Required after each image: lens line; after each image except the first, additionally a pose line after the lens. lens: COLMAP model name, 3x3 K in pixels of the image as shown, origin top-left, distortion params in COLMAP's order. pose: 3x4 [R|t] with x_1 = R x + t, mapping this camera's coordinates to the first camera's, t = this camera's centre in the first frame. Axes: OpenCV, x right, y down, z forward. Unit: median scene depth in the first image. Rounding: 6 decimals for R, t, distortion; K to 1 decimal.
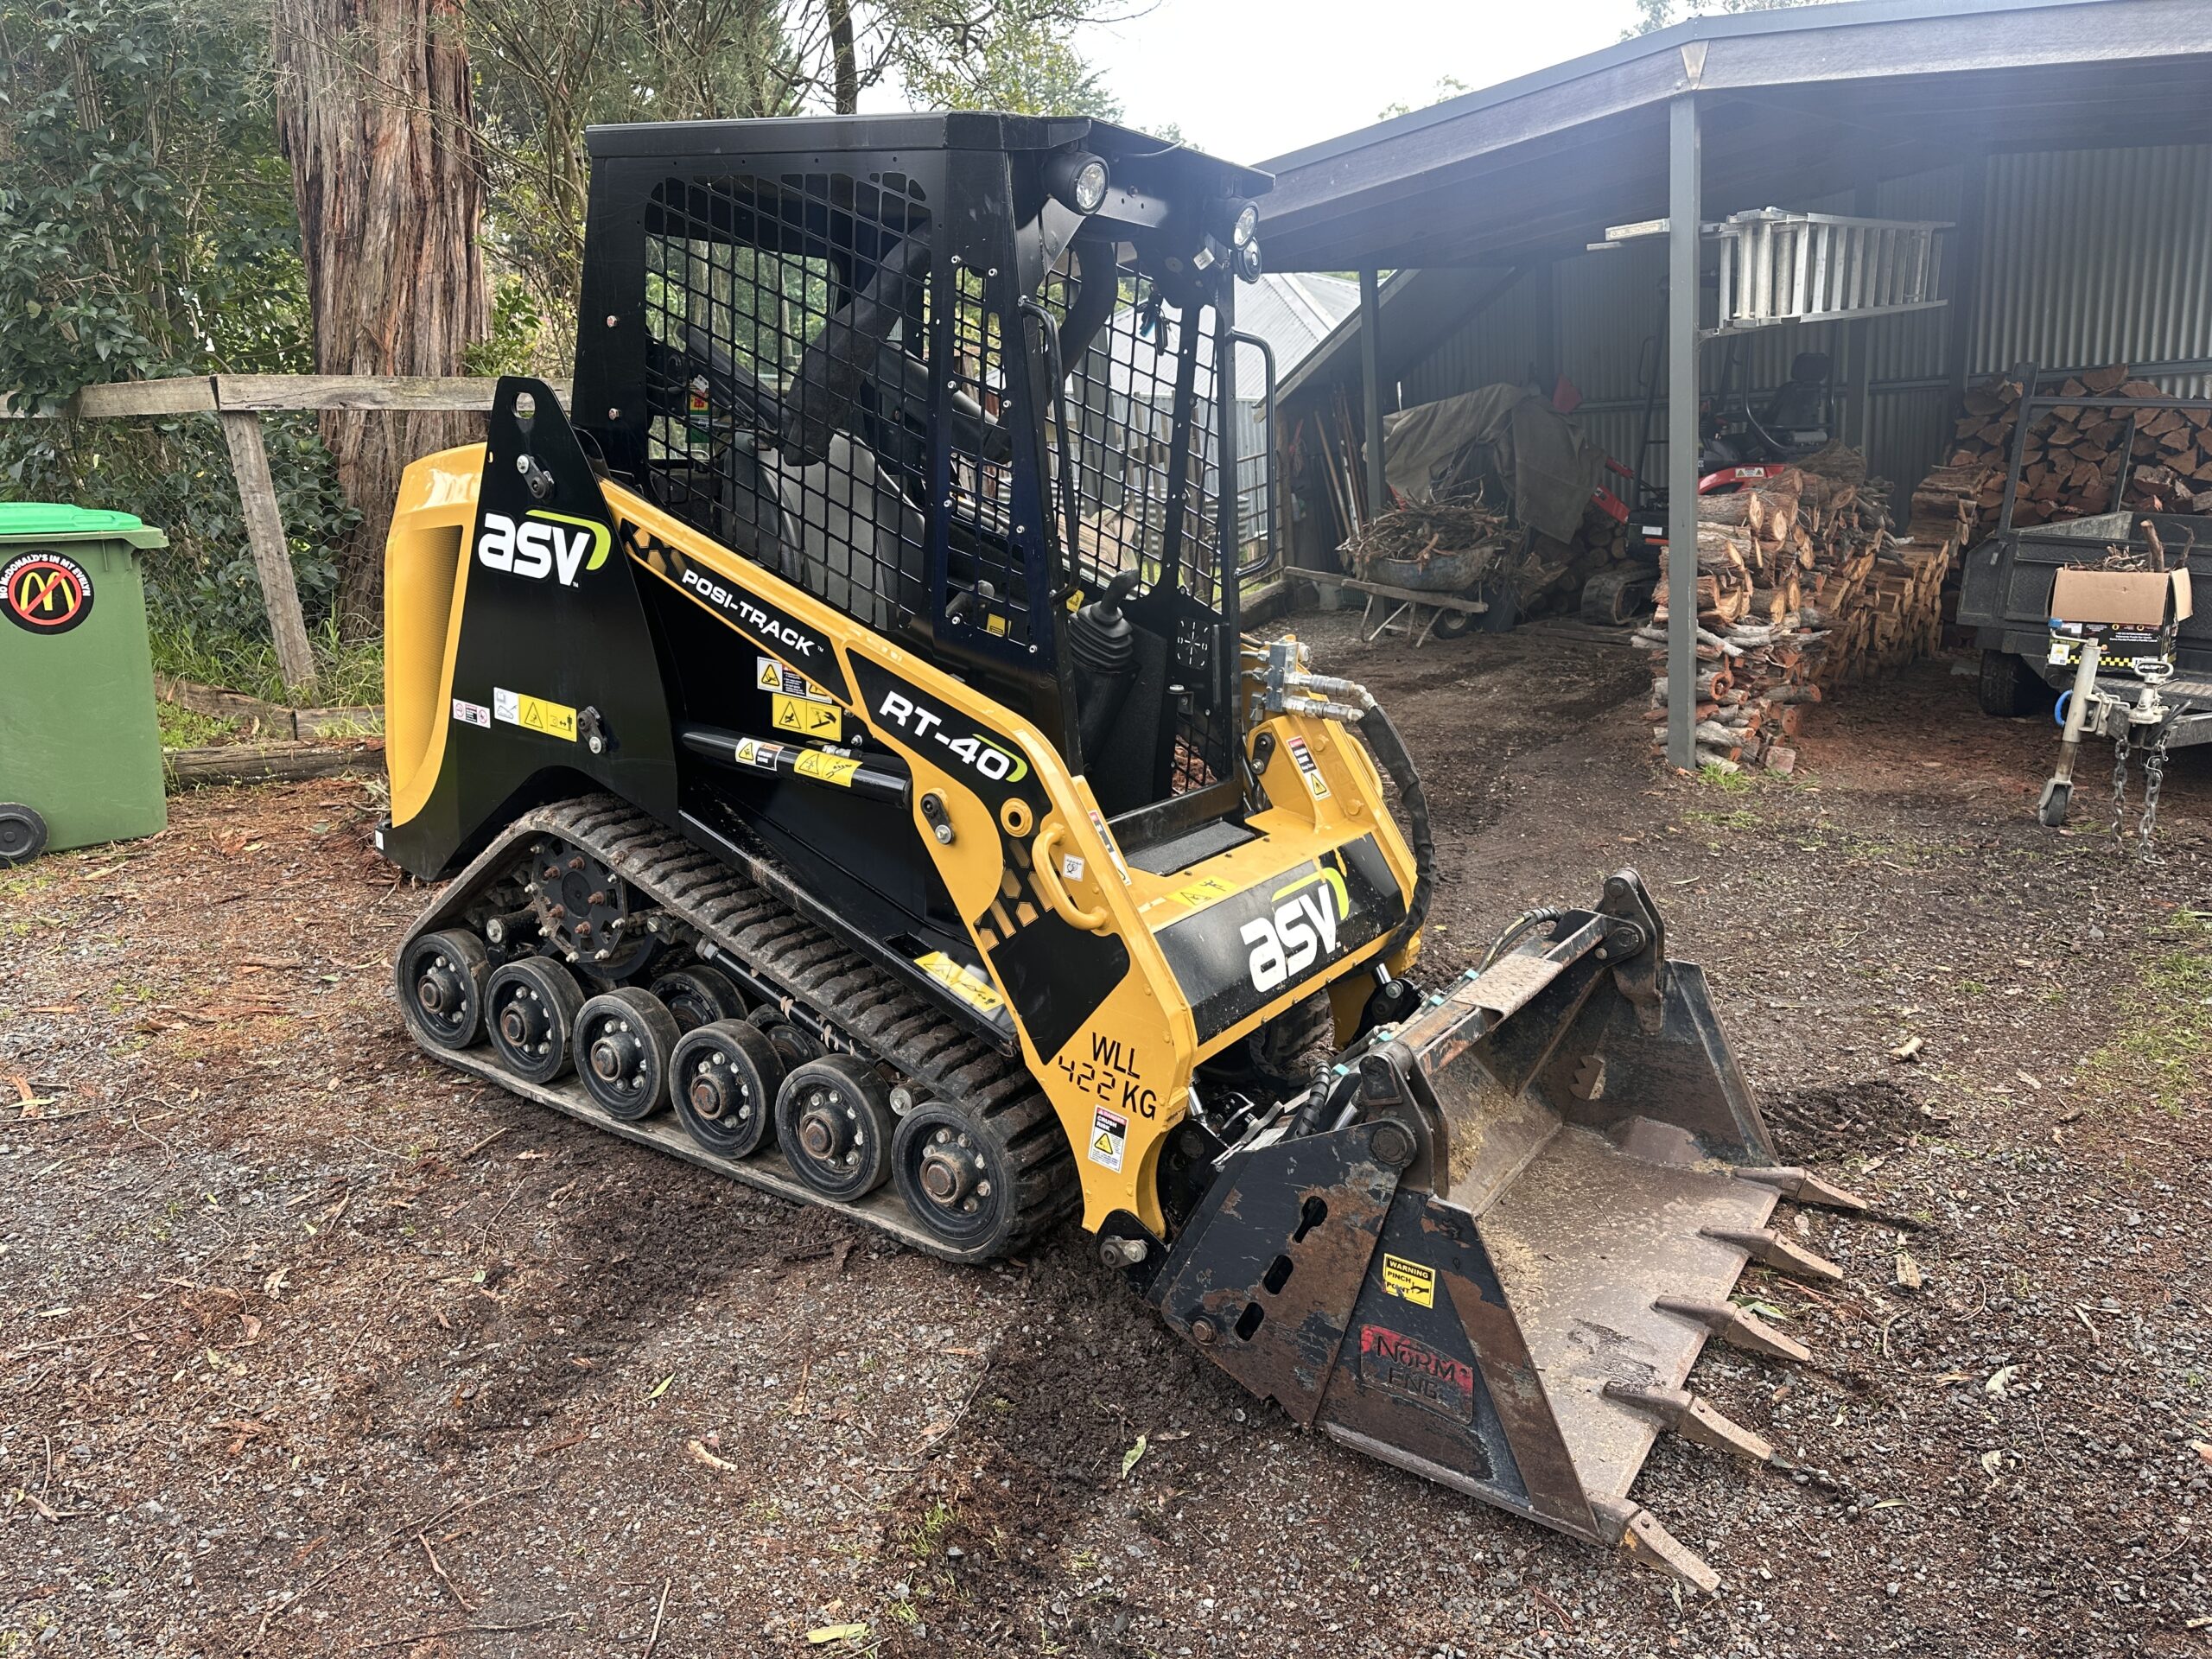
lens RADIAL K [[1548.3, 0, 1106.0], [0, 1548.3, 829.5], [0, 0, 1]] dist [0.131188, -0.174680]
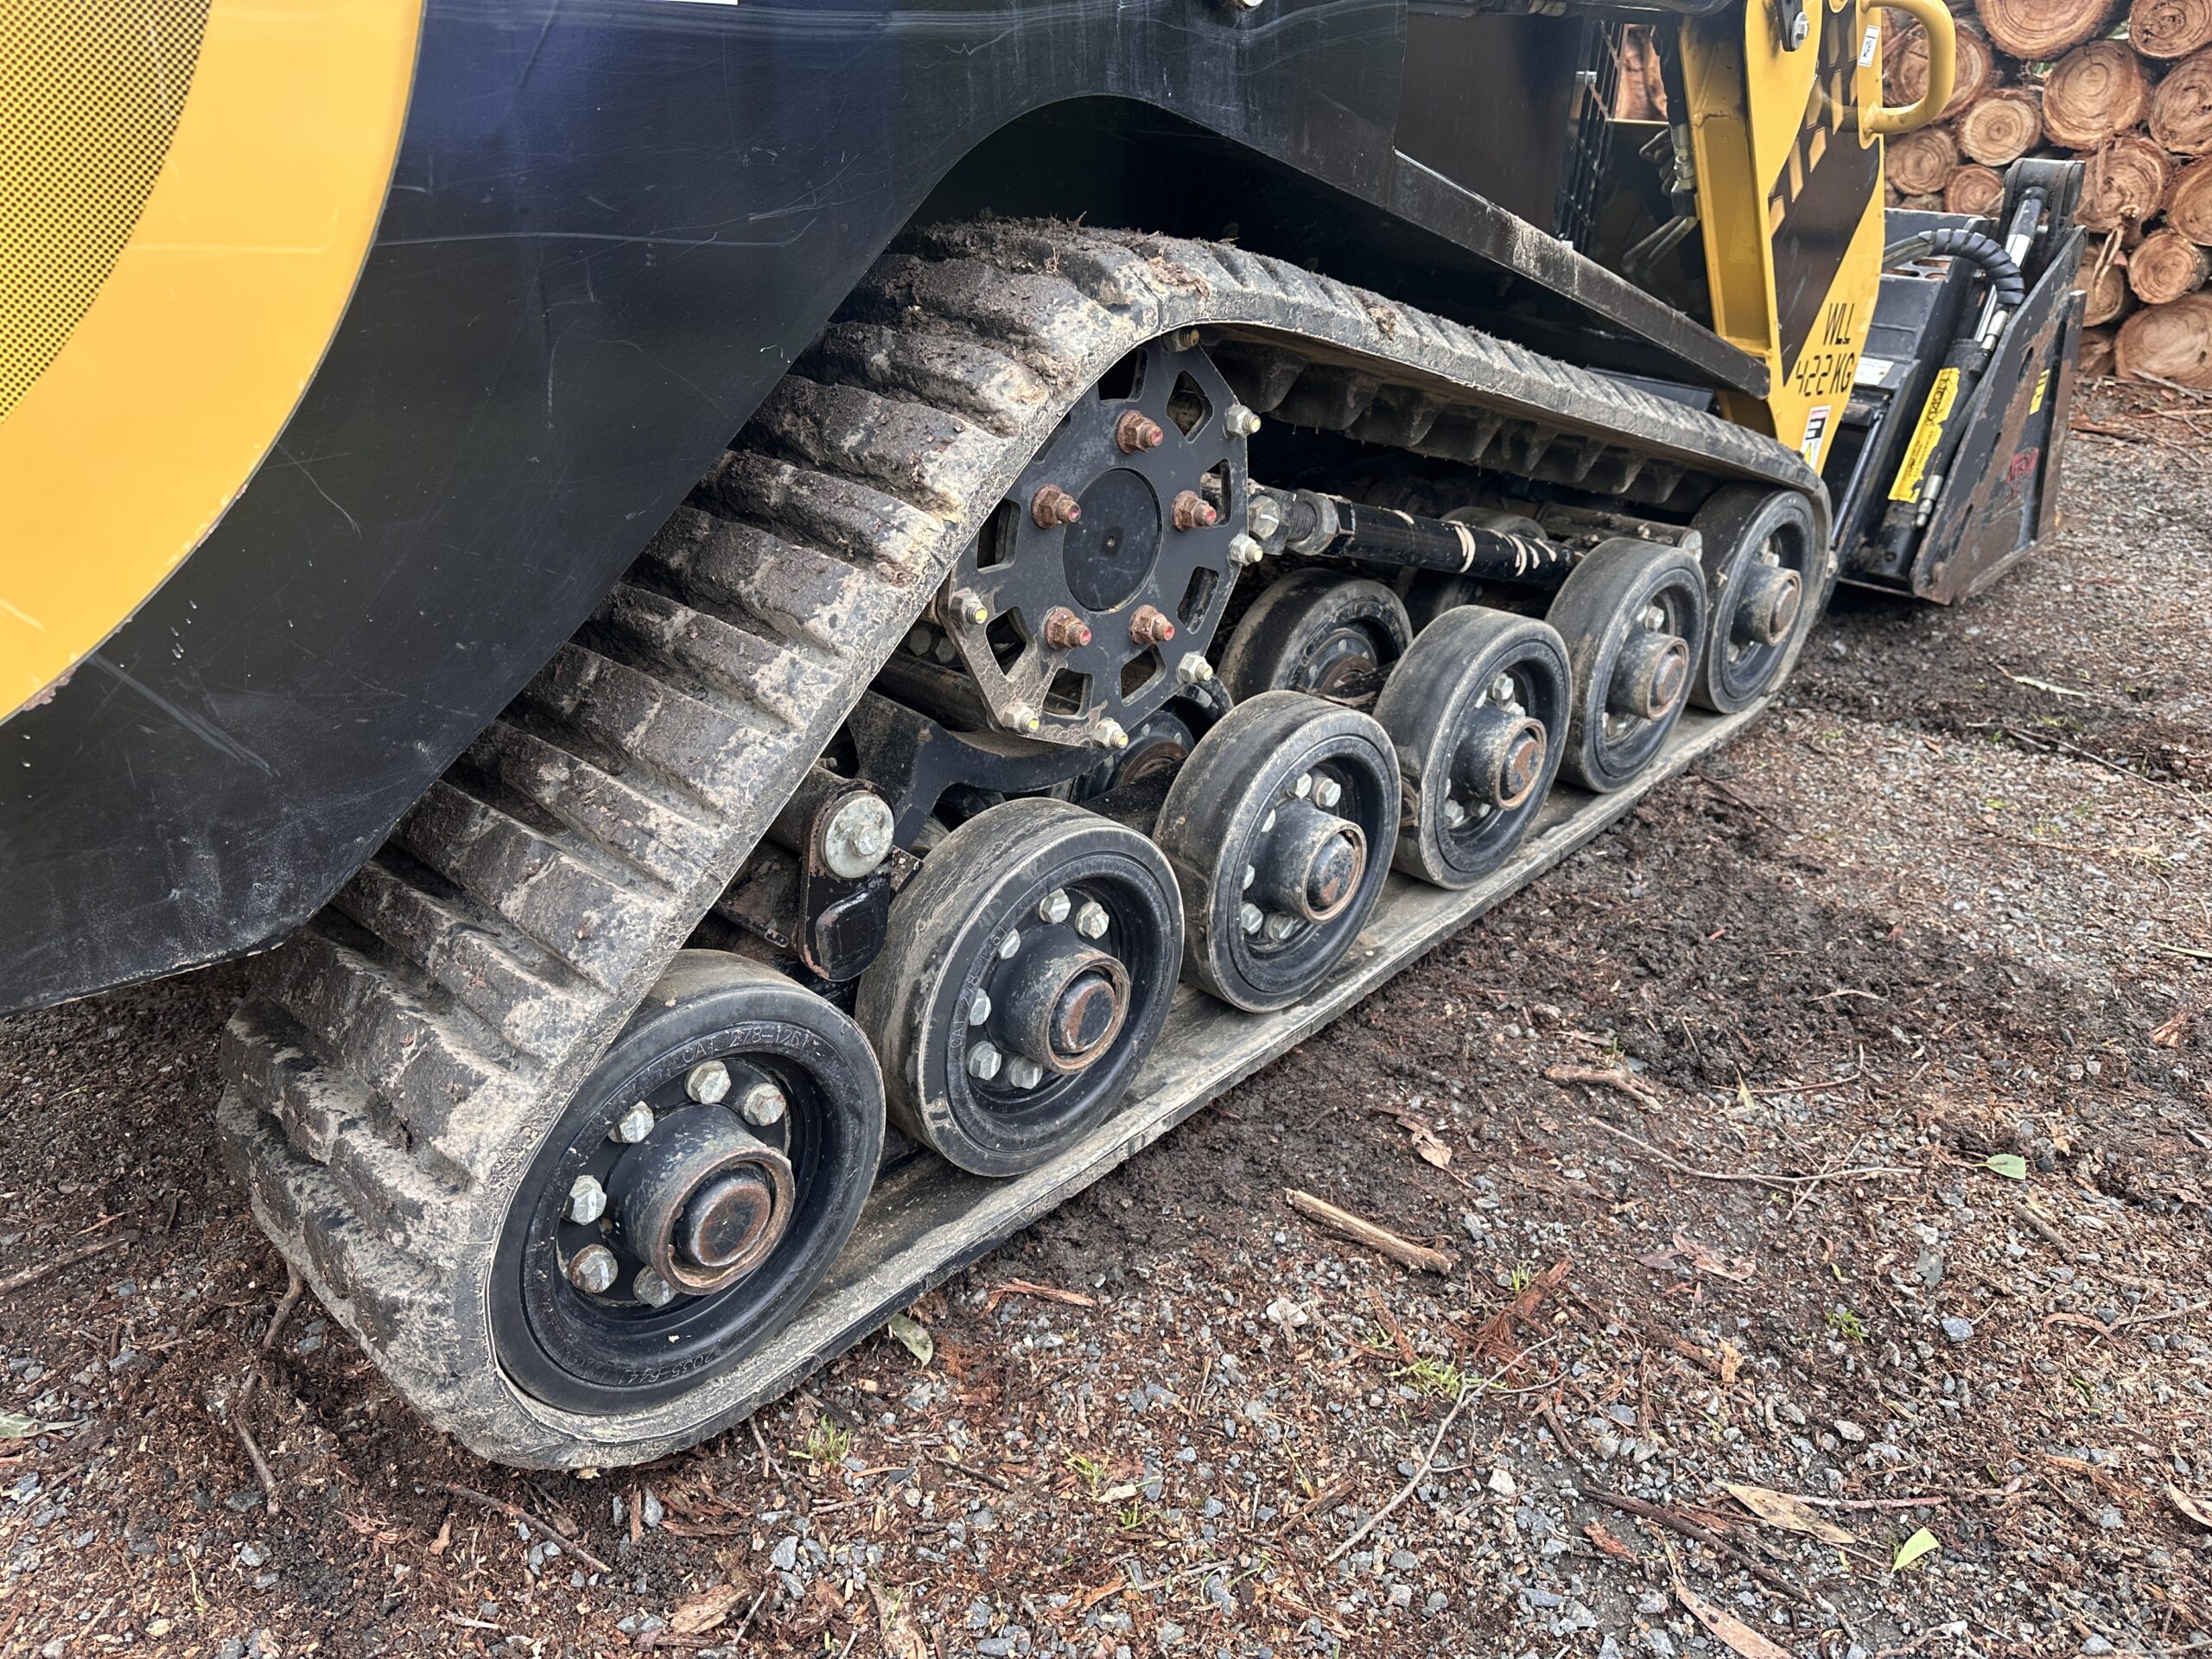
lens RADIAL K [[1517.6, 0, 1051.2], [0, 1517.6, 832.8], [0, 0, 1]] dist [0.064822, -0.078763]
pose [[0.206029, -0.486483, 0.849050, -0.766136], [0.265557, 0.862900, 0.429979, -0.057435], [-0.941823, 0.136884, 0.306971, 1.093900]]
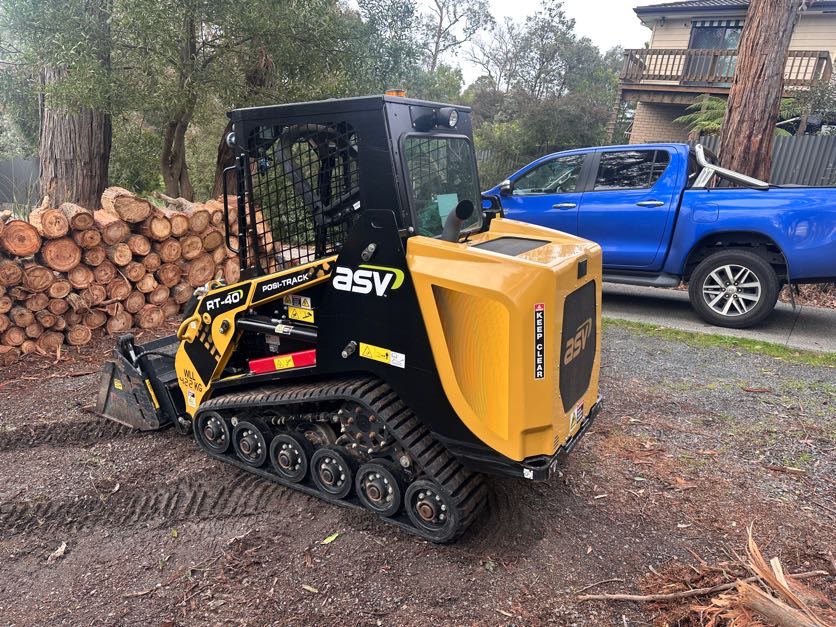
lens RADIAL K [[592.6, 0, 415.8], [0, 592.6, 308.7], [0, 0, 1]] dist [0.138084, -0.156242]
pose [[-0.998914, -0.030429, -0.035279, -0.224430], [-0.043980, 0.865751, 0.498540, -0.734005], [0.015372, 0.499550, -0.866149, 2.329850]]
